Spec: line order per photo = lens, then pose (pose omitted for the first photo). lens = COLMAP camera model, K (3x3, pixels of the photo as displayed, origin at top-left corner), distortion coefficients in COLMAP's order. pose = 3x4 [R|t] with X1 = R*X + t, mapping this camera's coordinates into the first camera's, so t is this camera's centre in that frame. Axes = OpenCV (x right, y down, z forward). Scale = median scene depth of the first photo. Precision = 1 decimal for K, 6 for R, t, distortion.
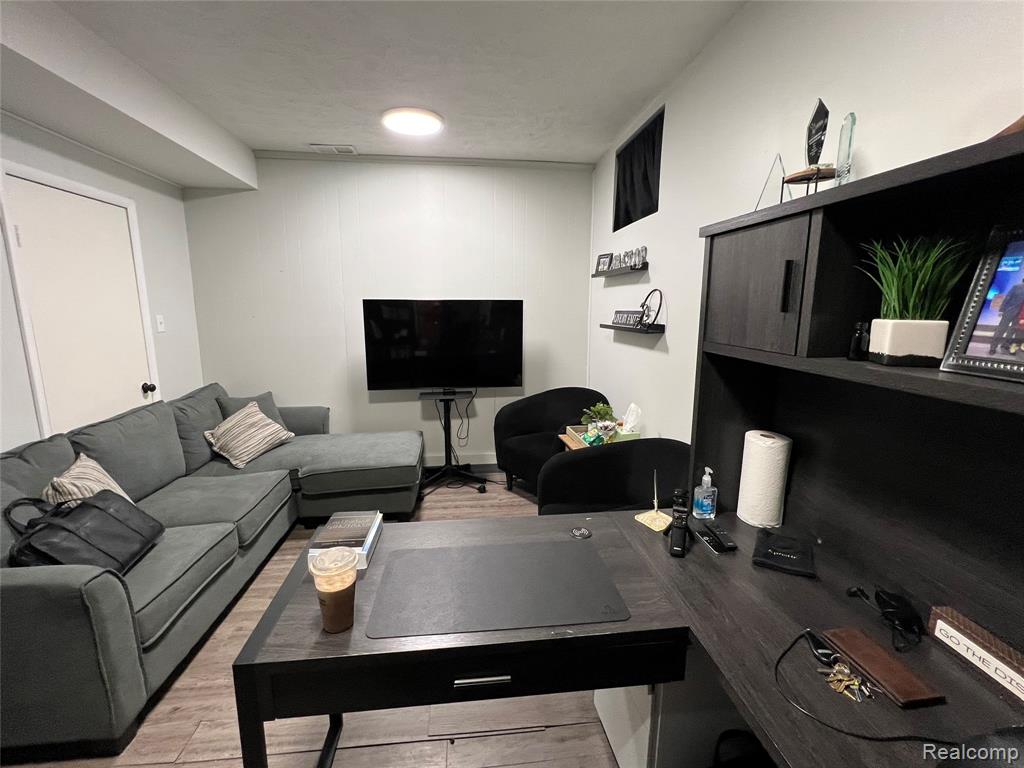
lens RADIAL K [[443.0, 0, 513.4], [0, 443.0, 384.0], [0, 0, 1]] dist [-0.003381, -0.000252]
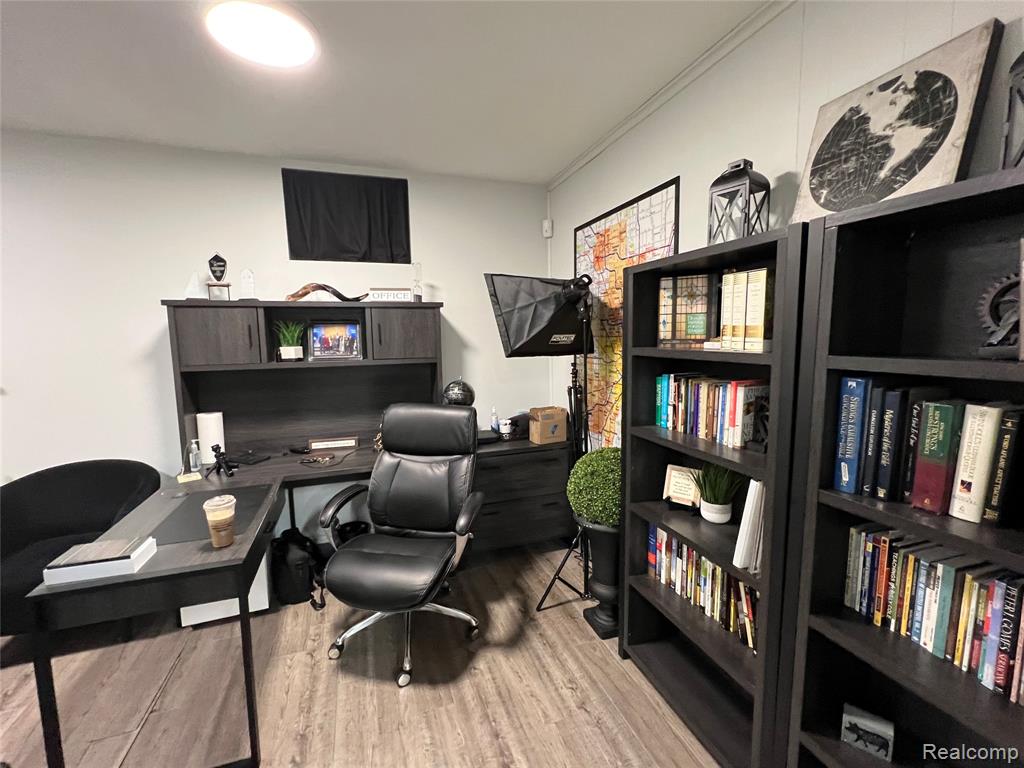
lens RADIAL K [[443.0, 0, 512.2], [0, 443.0, 386.9], [0, 0, 1]] dist [-0.003381, -0.000252]
pose [[-0.208190, -0.119358, 0.970778, -2.216016], [0.187032, 0.969353, 0.159293, -0.071937], [-0.960039, 0.214730, -0.179486, 0.133287]]
